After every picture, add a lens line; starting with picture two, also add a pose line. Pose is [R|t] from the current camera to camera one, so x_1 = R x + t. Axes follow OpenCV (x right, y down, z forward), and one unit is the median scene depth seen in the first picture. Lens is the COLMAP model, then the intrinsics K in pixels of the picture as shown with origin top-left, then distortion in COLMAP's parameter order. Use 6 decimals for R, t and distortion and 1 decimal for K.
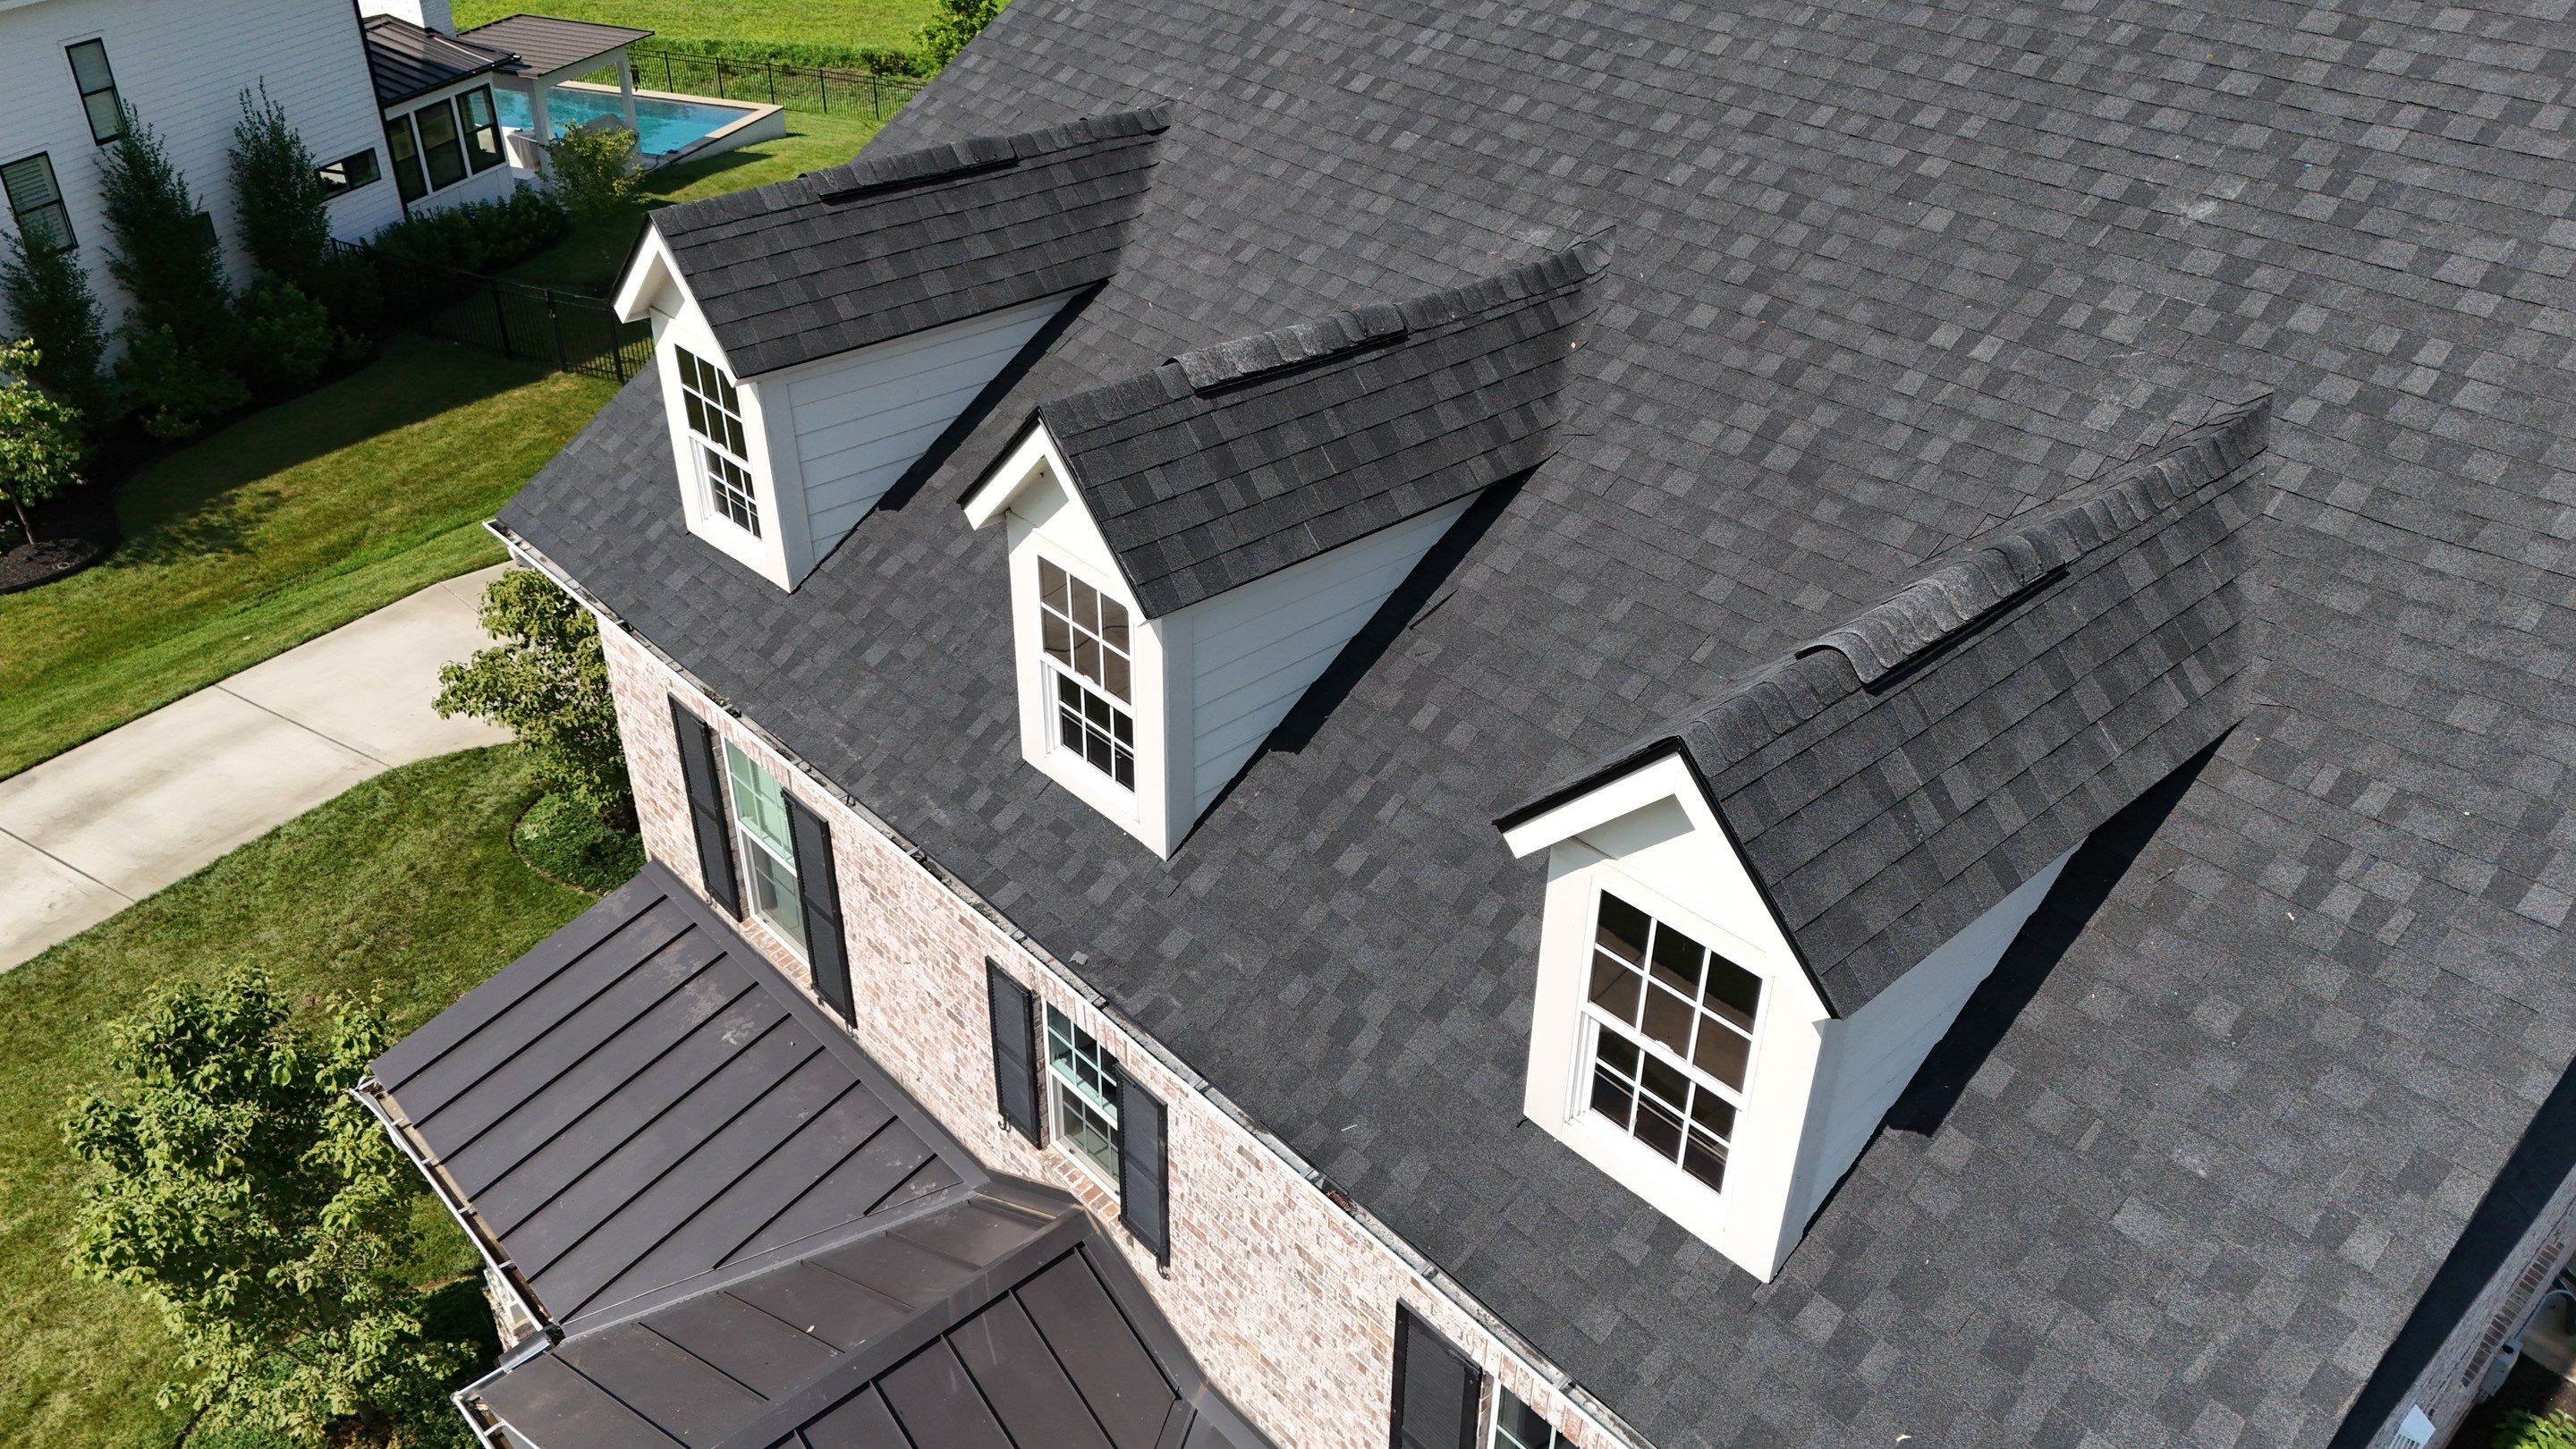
lens RADIAL K [[1910.6, 0, 1303.2], [0, 1910.6, 728.4], [0, 0, 1]] dist [0.041018, -0.031746]
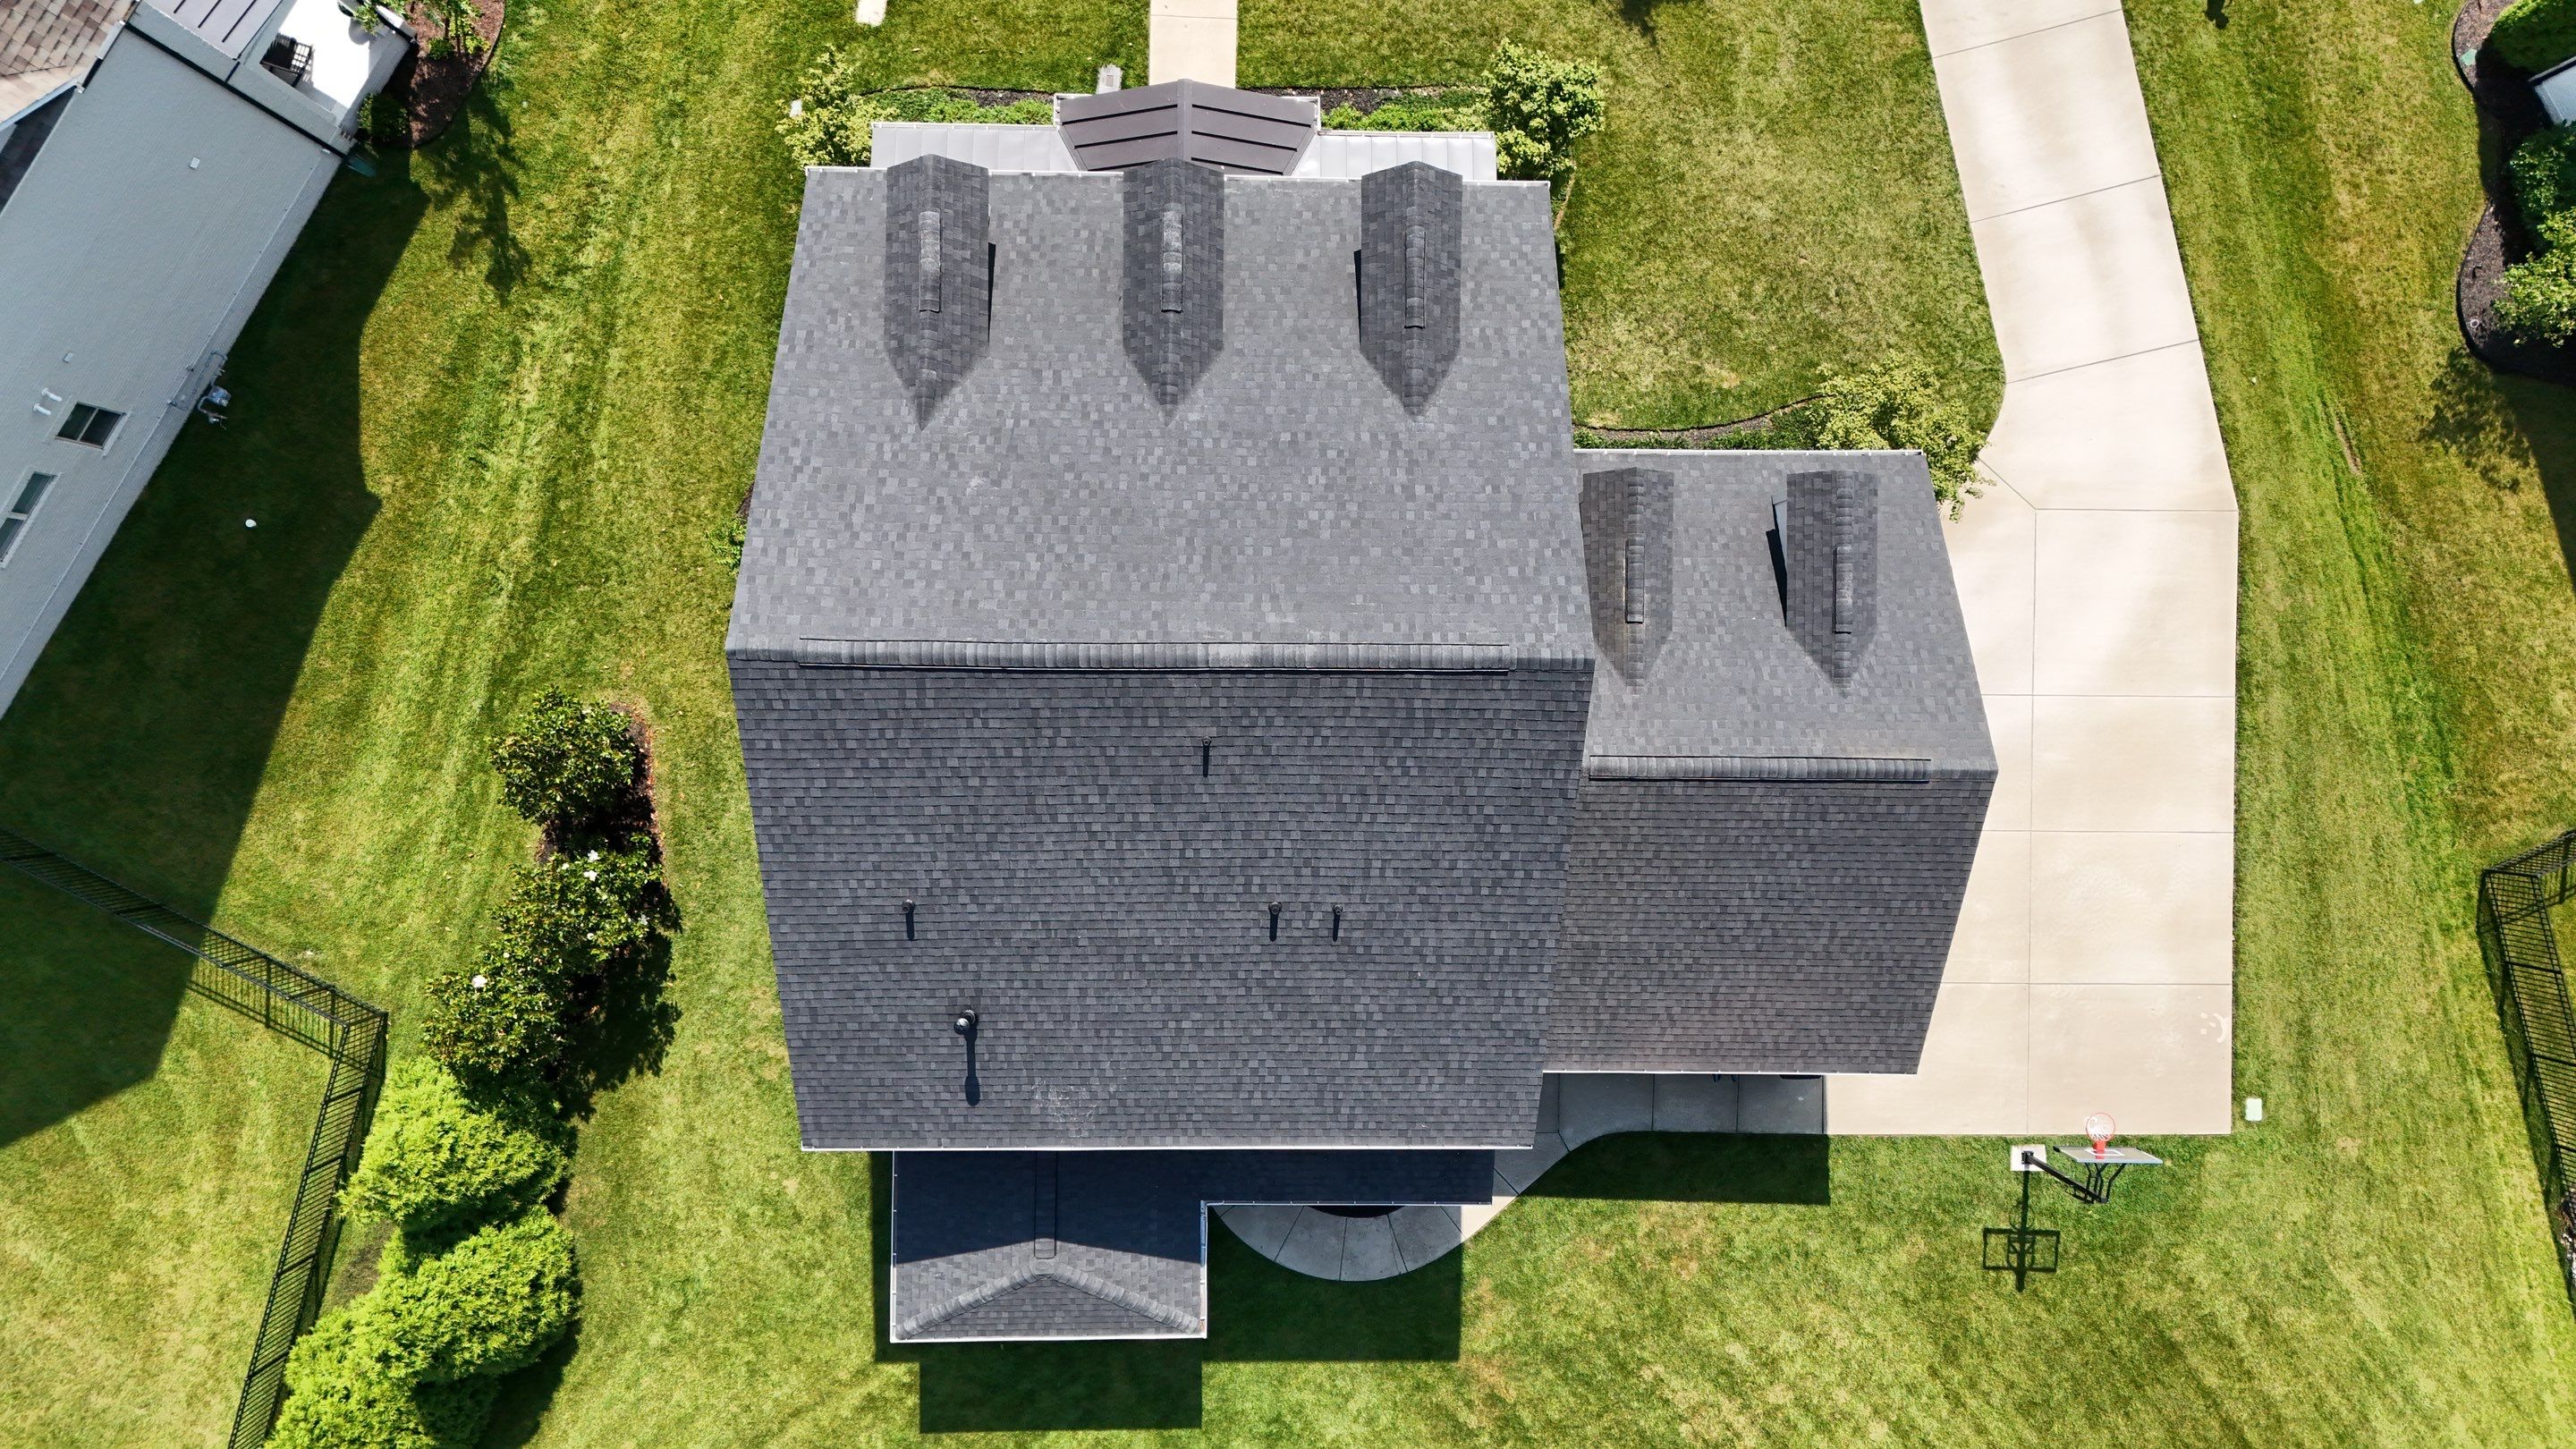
lens RADIAL K [[1910.6, 0, 1281.5], [0, 1910.6, 724.9], [0, 0, 1]] dist [0.041018, -0.031746]
pose [[-0.681357, 0.731130, -0.034676, 0.174348], [-0.431587, -0.363039, 0.825794, -1.042319], [0.591173, 0.577626, 0.562905, -0.064011]]
